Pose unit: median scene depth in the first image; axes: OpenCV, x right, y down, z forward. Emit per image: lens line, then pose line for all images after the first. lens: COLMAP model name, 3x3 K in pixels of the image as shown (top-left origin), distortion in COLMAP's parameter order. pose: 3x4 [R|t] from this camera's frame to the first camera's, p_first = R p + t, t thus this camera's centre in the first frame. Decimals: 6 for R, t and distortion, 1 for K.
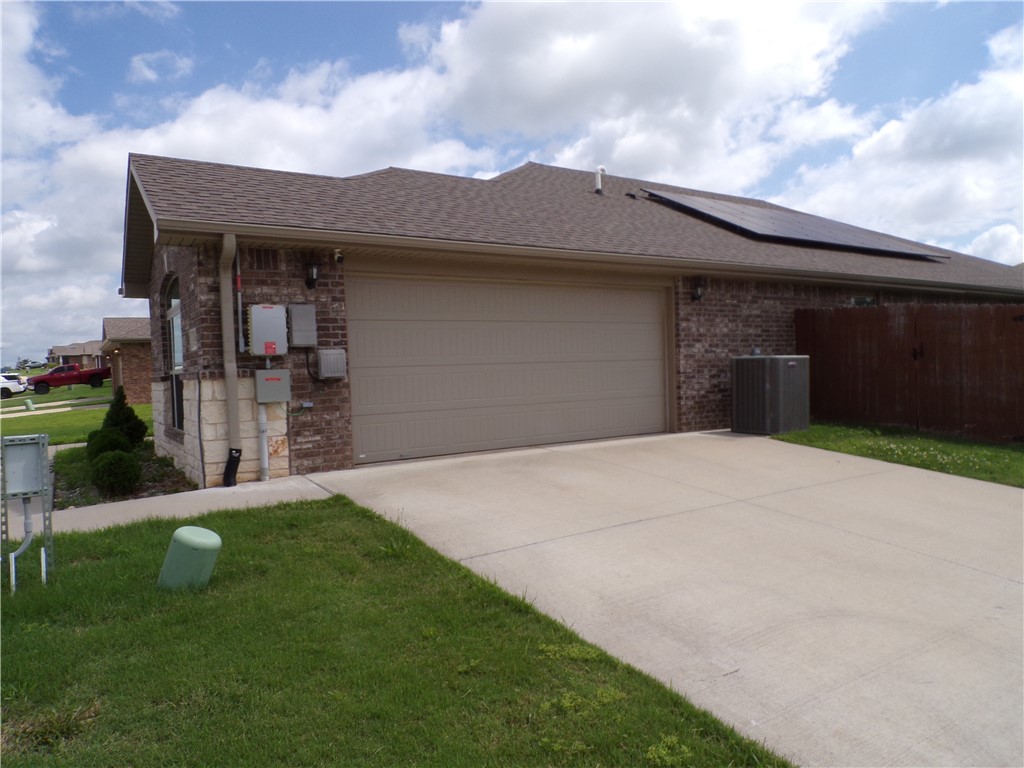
lens RADIAL K [[693.3, 0, 509.2], [0, 693.3, 392.2], [0, 0, 1]] dist [-0.011782, 0.009263]
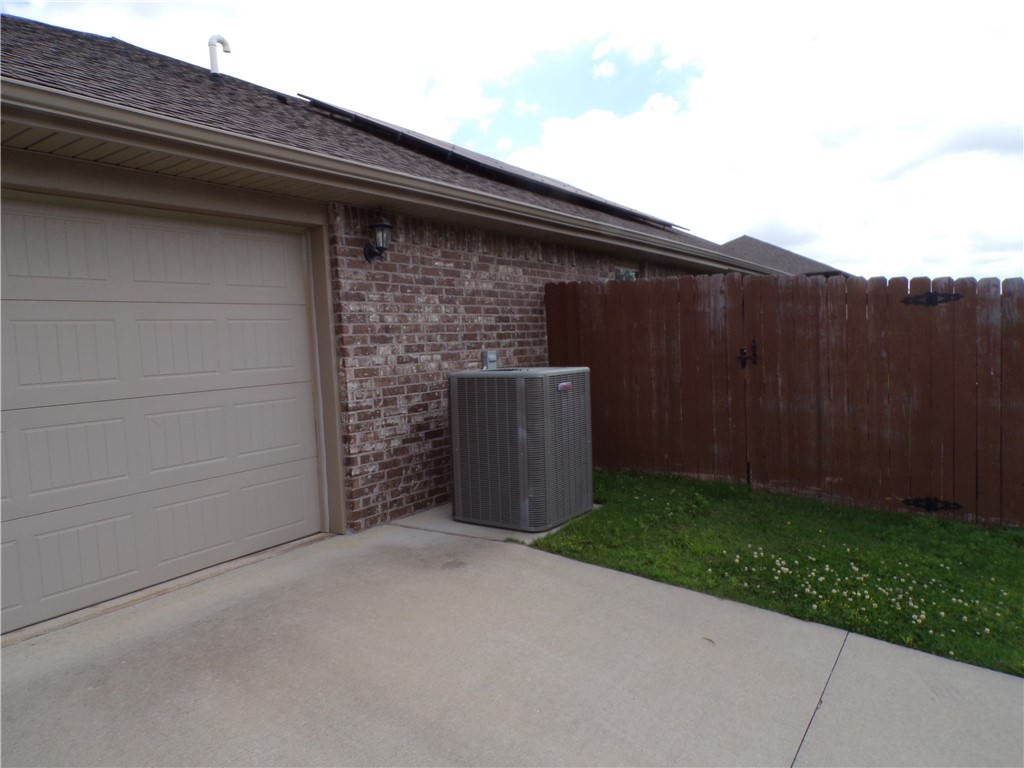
lens RADIAL K [[693.3, 0, 501.0], [0, 693.3, 388.3], [0, 0, 1]] dist [-0.011782, 0.009263]
pose [[0.921781, -0.040681, 0.385572, 0.160483], [0.032951, 0.999102, 0.026638, -0.051551], [-0.386309, -0.011849, 0.922293, 0.517700]]
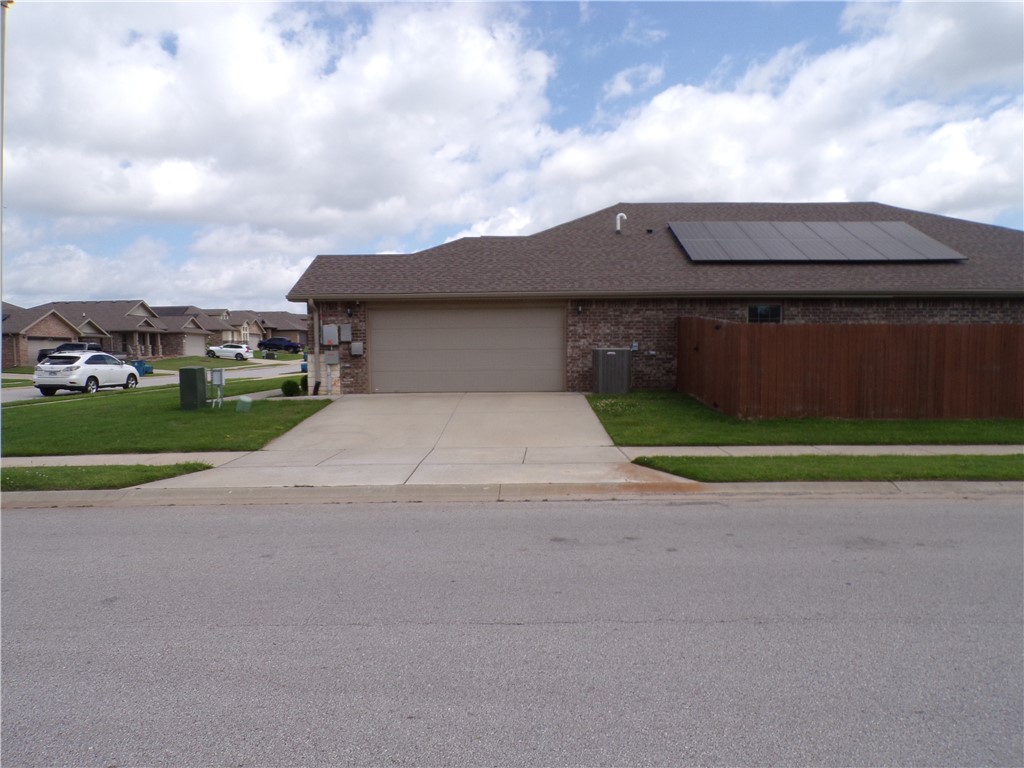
lens RADIAL K [[693.3, 0, 511.0], [0, 693.3, 385.8], [0, 0, 1]] dist [-0.011782, 0.009263]
pose [[0.837441, 0.051285, -0.544116, 1.058316], [-0.036040, 0.998603, 0.038653, -0.017630], [0.545338, -0.012760, 0.838119, -0.501865]]
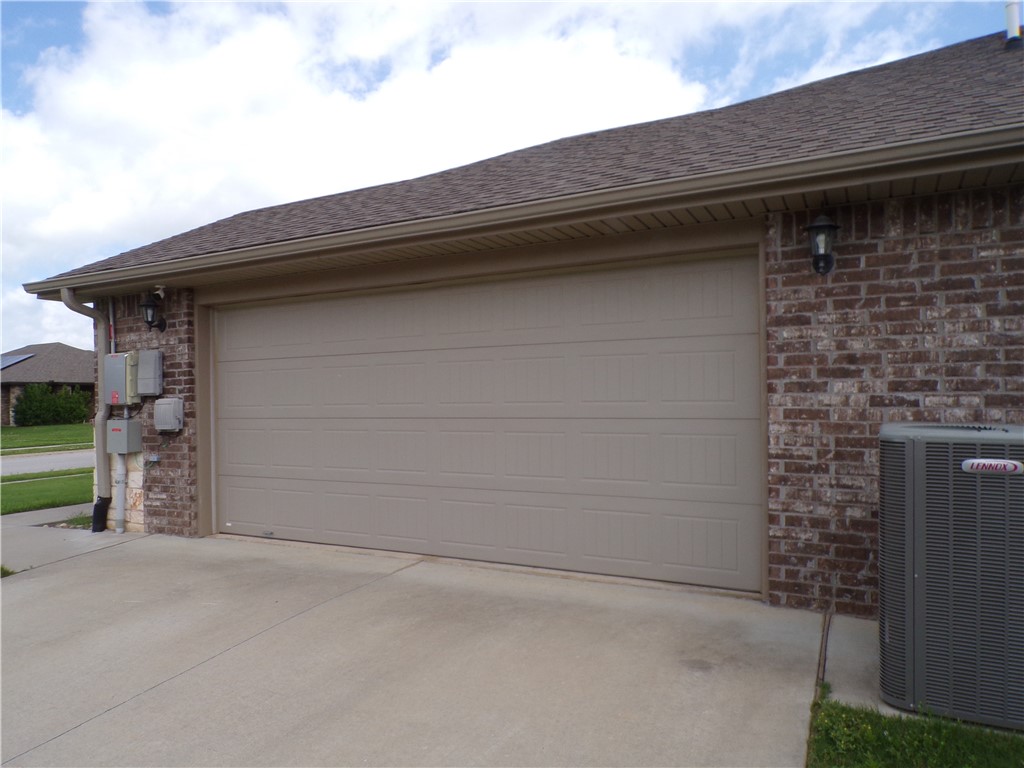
lens RADIAL K [[693.3, 0, 506.1], [0, 693.3, 390.0], [0, 0, 1]] dist [-0.011782, 0.009263]
pose [[0.499222, 0.015715, -0.866331, 0.516535], [-0.030201, 0.999544, 0.000728, -0.061558], [0.865947, 0.025801, 0.499469, 0.665348]]
